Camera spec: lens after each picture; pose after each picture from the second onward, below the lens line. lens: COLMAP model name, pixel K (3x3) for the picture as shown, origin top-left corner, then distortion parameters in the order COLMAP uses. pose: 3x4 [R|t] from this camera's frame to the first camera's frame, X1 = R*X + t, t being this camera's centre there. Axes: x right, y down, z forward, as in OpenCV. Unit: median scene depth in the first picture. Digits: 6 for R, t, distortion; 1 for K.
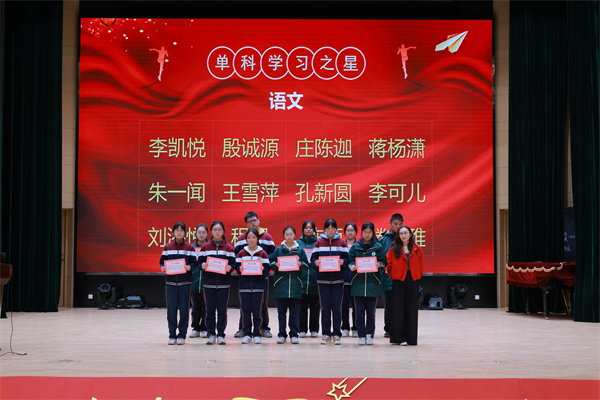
lens RADIAL K [[856.2, 0, 300.0], [0, 856.2, 200.0], [0, 0, 1]] dist [0.015306, -0.013851]
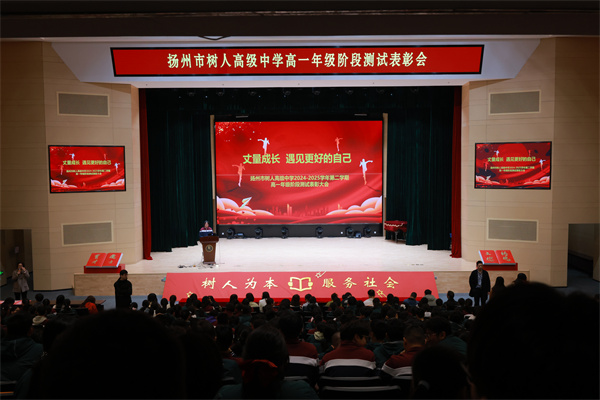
lens RADIAL K [[572.7, 0, 300.0], [0, 572.7, 200.0], [0, 0, 1]] dist [-0.000674, -0.000182]
pose [[0.999953, -0.009685, 0.000602, -0.016266], [0.009541, 0.992649, 0.120653, -0.197001], [-0.001766, -0.120642, 0.992695, -0.702108]]
